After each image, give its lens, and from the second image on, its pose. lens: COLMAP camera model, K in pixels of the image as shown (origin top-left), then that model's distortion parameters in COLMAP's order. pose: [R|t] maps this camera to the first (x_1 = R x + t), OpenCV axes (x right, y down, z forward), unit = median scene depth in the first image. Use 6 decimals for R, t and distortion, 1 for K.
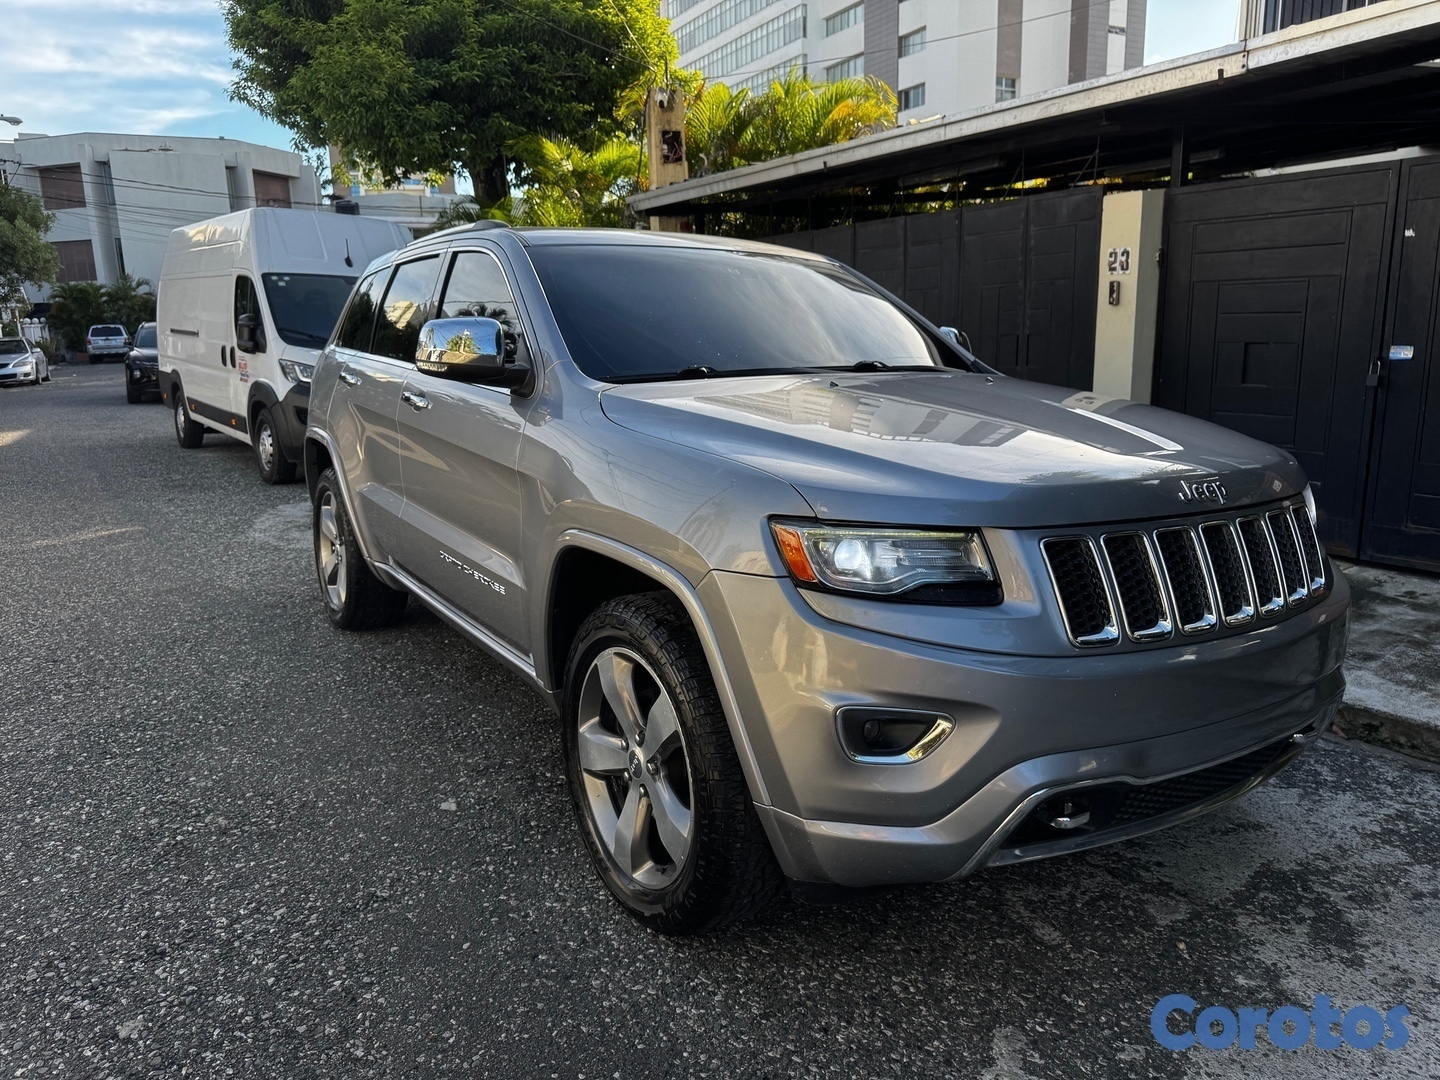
lens RADIAL K [[1016.3, 0, 720.7], [0, 1016.3, 542.3], [0, 0, 1]] dist [0.013439, -0.016479]
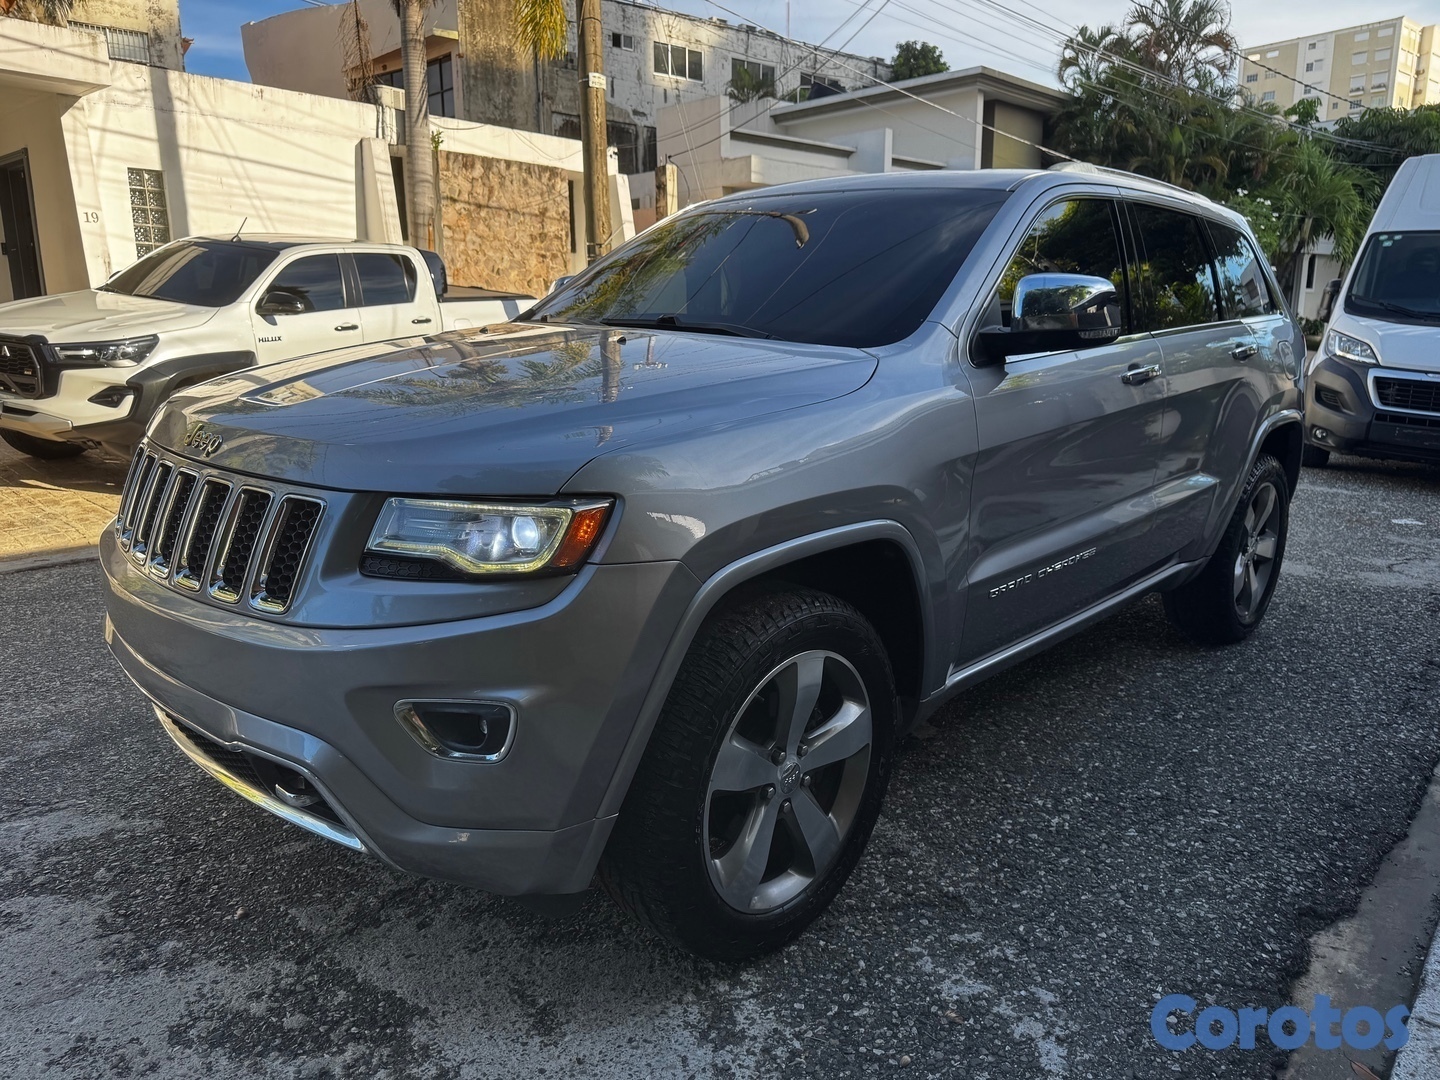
lens RADIAL K [[1016.3, 0, 723.8], [0, 1016.3, 544.5], [0, 0, 1]] dist [0.013439, -0.016479]
pose [[0.245049, 0.226053, -0.942789, 0.417652], [-0.200095, 0.963294, 0.178961, -0.062626], [0.948637, 0.144793, 0.281287, 0.331021]]
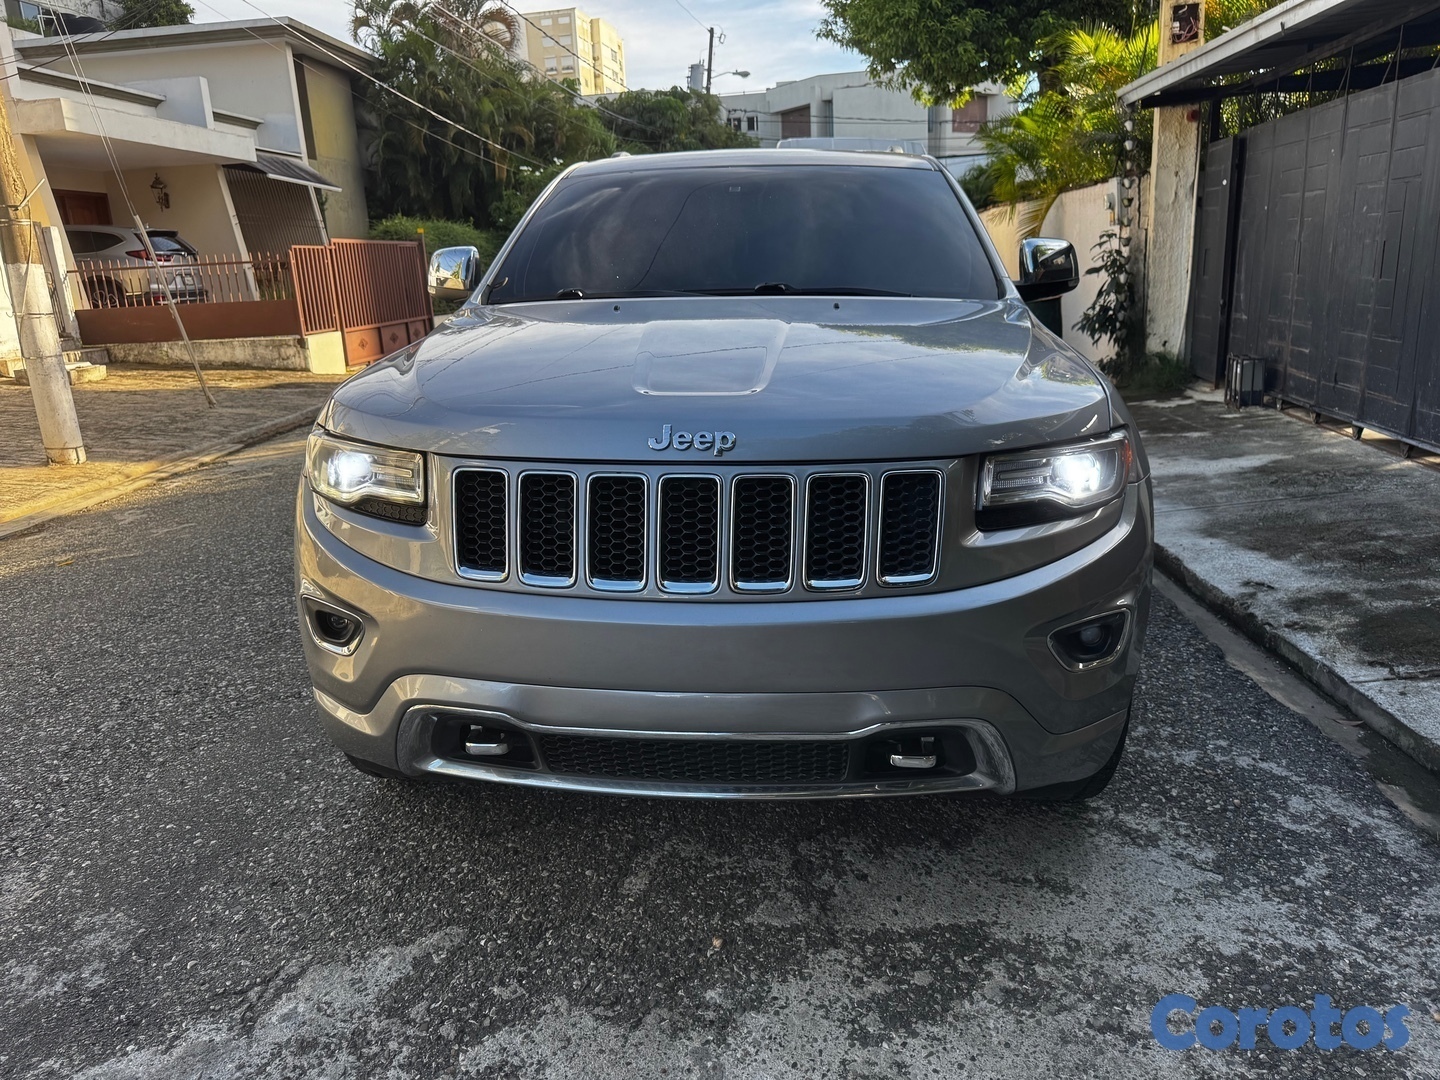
lens RADIAL K [[1016.3, 0, 719.2], [0, 1016.3, 535.1], [0, 0, 1]] dist [0.013439, -0.016479]
pose [[0.795239, 0.139925, -0.589929, 0.278276], [-0.096471, 0.989811, 0.104727, -0.017025], [0.598572, -0.026372, 0.800635, 0.085234]]
